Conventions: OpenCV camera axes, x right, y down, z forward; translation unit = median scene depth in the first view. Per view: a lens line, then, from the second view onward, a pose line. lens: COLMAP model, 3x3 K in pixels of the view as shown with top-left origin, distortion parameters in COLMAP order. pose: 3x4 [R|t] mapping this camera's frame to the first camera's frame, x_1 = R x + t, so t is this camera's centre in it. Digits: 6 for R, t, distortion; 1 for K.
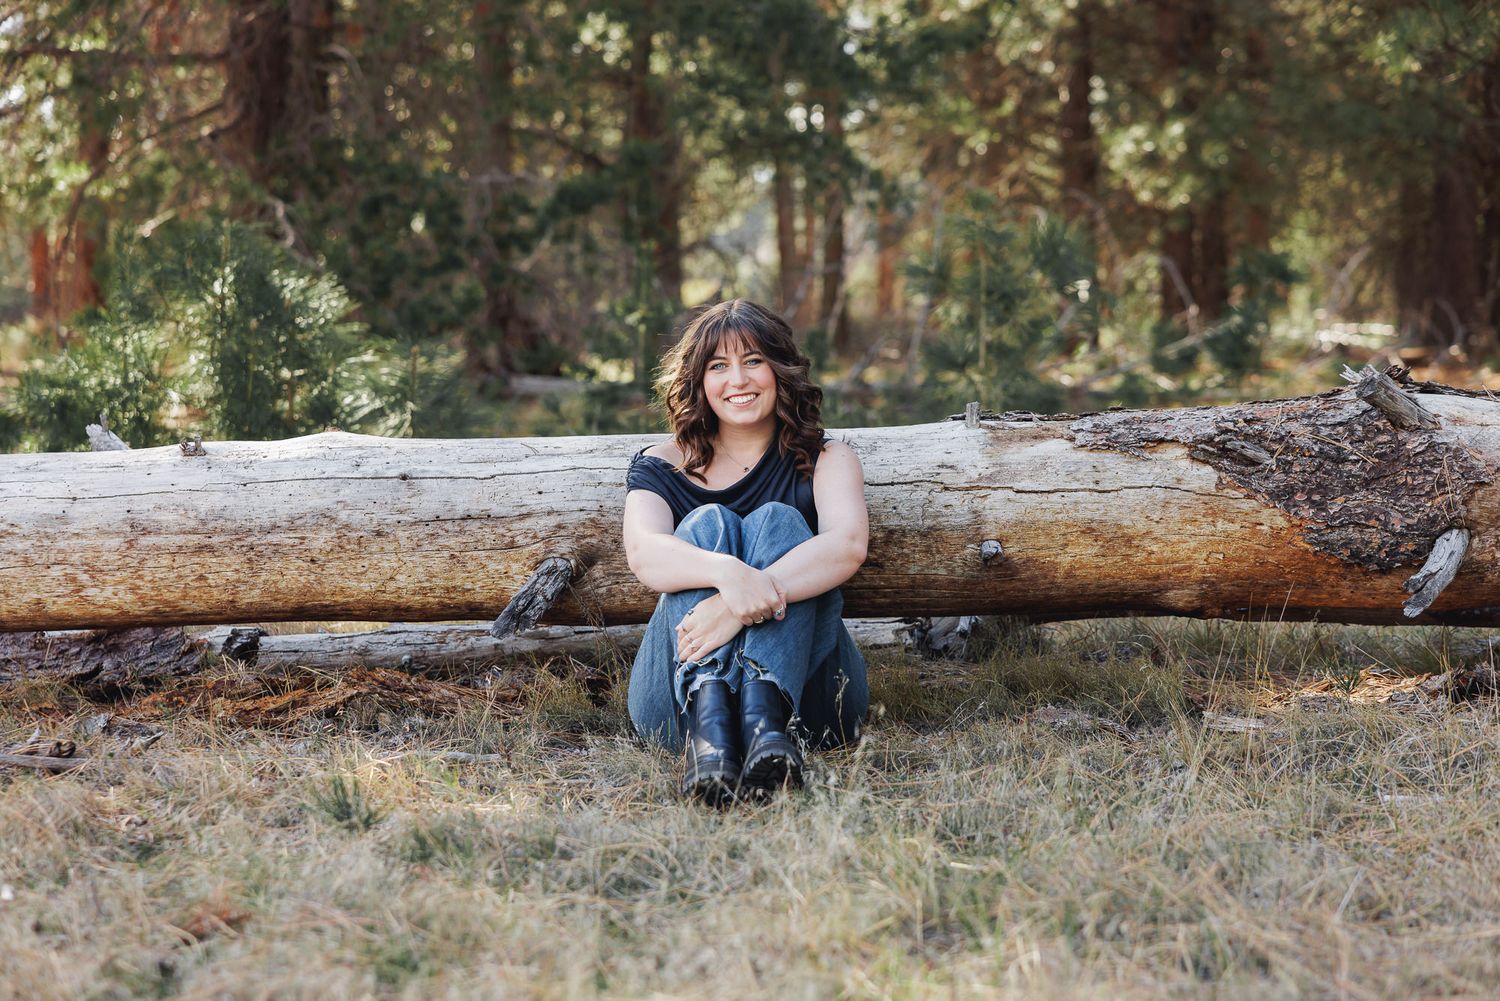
lens RADIAL K [[2998.1, 0, 753.6], [0, 2998.1, 503.1], [0, 0, 1]] dist [-0.019433, 0.000000]
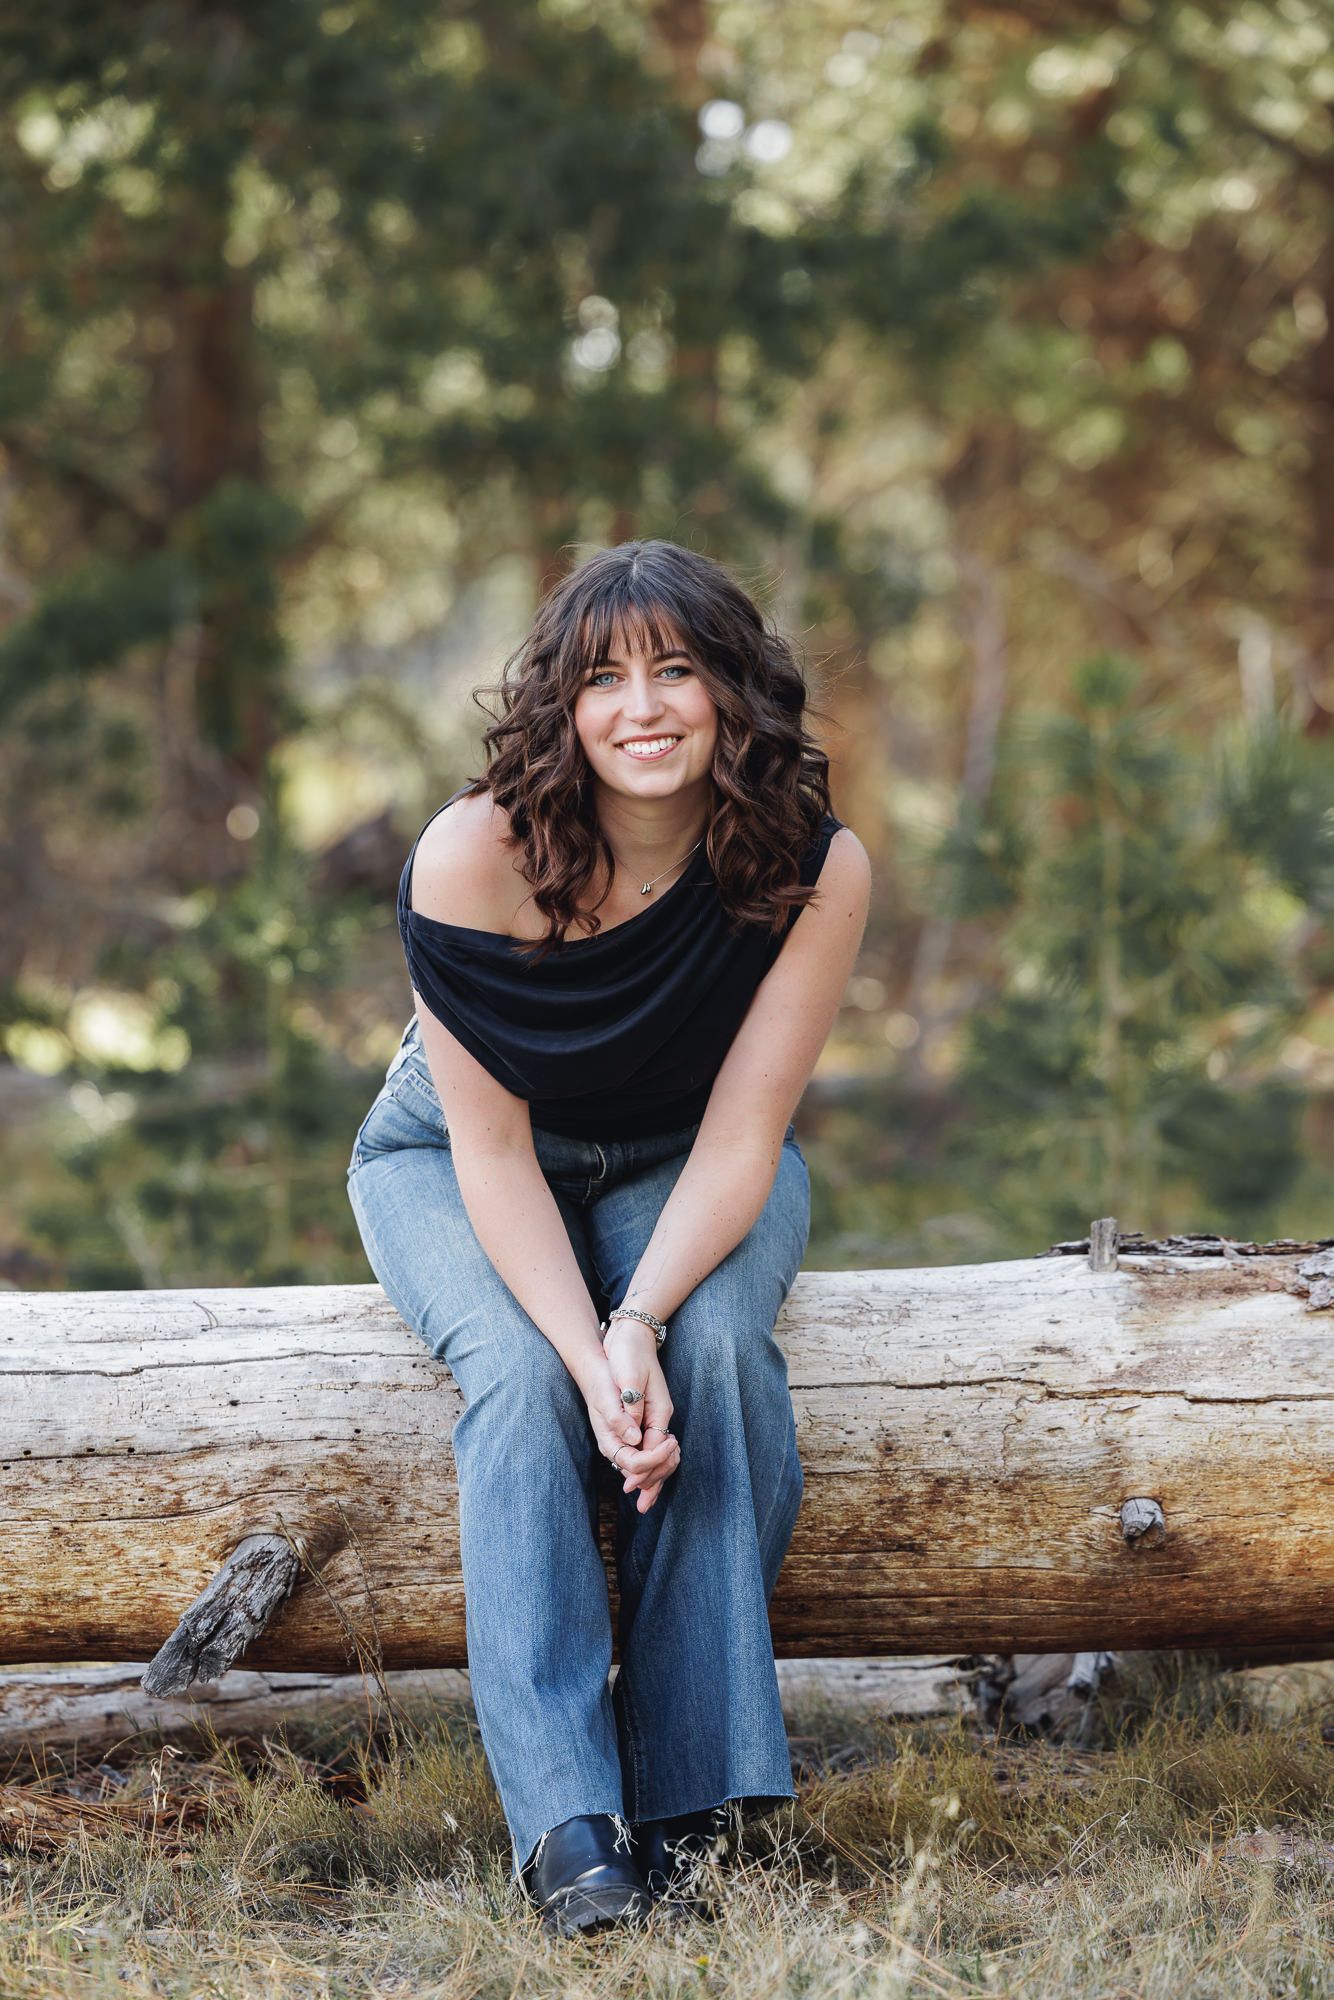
lens RADIAL K [[8113.2, 0, 665.5], [0, 8113.2, 999.6], [0, 0, 1]] dist [-0.203140, 0.000000]
pose [[0.999737, 0.000519, 0.022910, -0.030400], [0.000541, 0.998931, -0.046216, -0.008131], [-0.022910, 0.046216, 0.998669, -0.343016]]
